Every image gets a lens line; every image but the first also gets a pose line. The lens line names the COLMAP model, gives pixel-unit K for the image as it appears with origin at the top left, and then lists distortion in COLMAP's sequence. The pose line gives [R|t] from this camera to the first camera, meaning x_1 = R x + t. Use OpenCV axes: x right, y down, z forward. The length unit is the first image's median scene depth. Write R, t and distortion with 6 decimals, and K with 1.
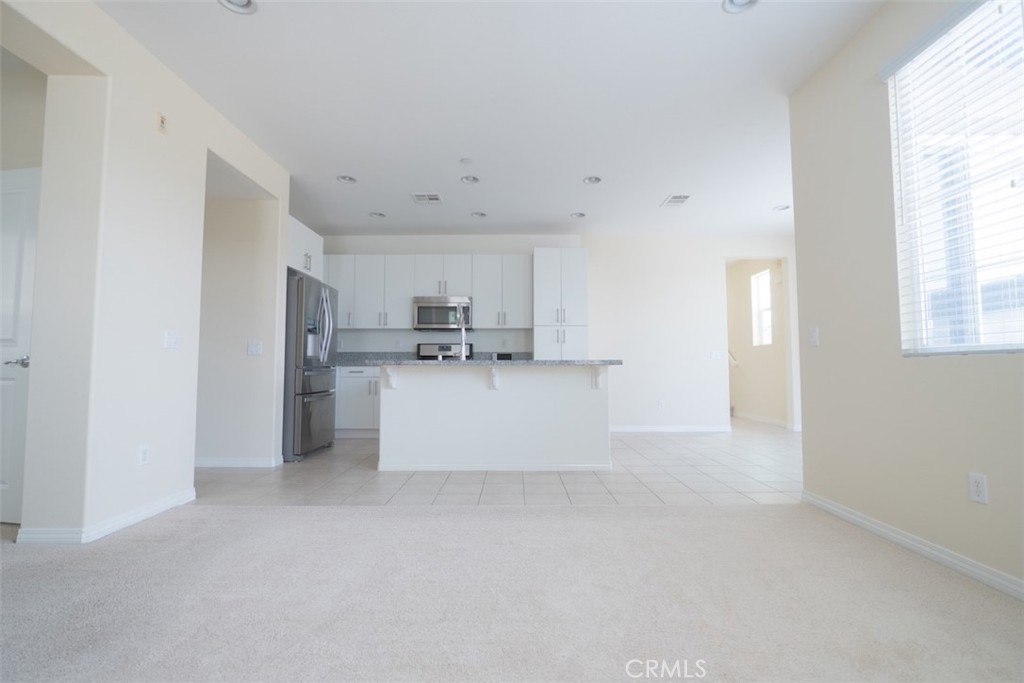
lens RADIAL K [[475.2, 0, 508.0], [0, 475.2, 341.5], [0, 0, 1]] dist [-0.004768, -0.000558]
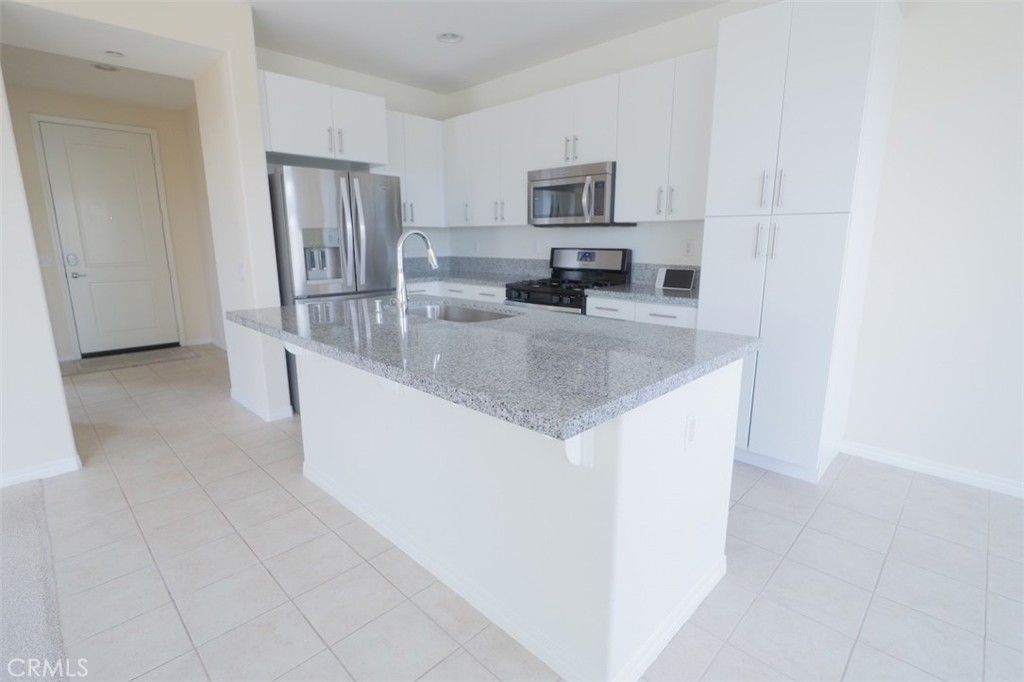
lens RADIAL K [[475.2, 0, 510.7], [0, 475.2, 336.9], [0, 0, 1]] dist [-0.004768, -0.000558]
pose [[0.715791, 0.138825, -0.684377, 0.245059], [0.043069, 0.969398, 0.241687, -0.039251], [0.696986, -0.202473, 0.687907, 0.546326]]
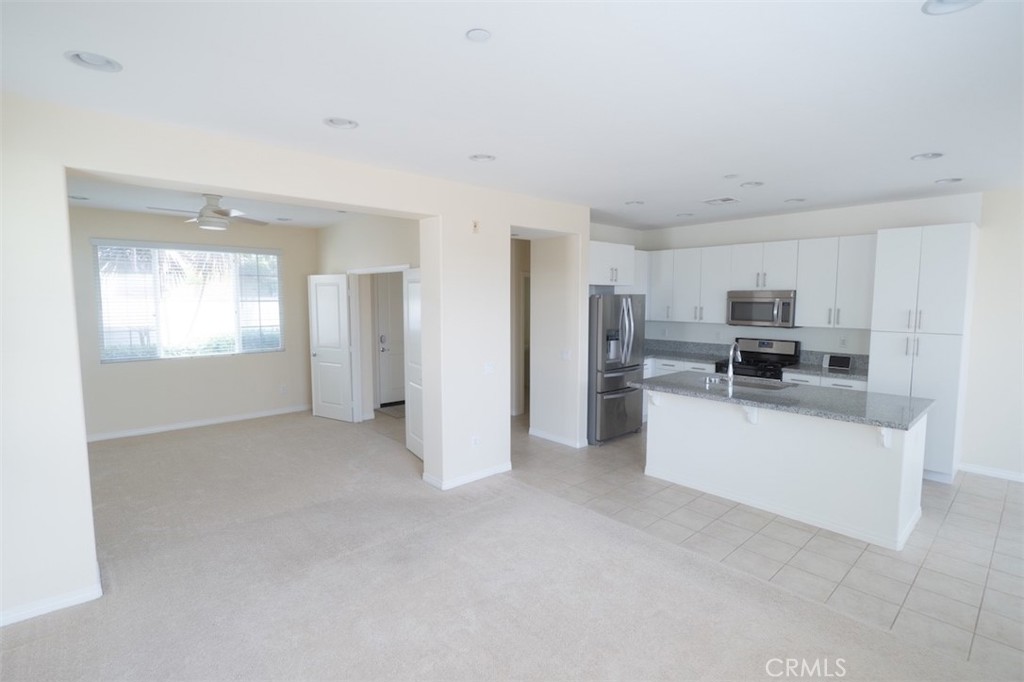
lens RADIAL K [[475.2, 0, 516.5], [0, 475.2, 338.2], [0, 0, 1]] dist [-0.004768, -0.000558]
pose [[0.677032, 0.061597, -0.733372, 0.236546], [0.043569, 0.991389, 0.123490, -0.145607], [0.734663, -0.115558, 0.668518, 0.027641]]
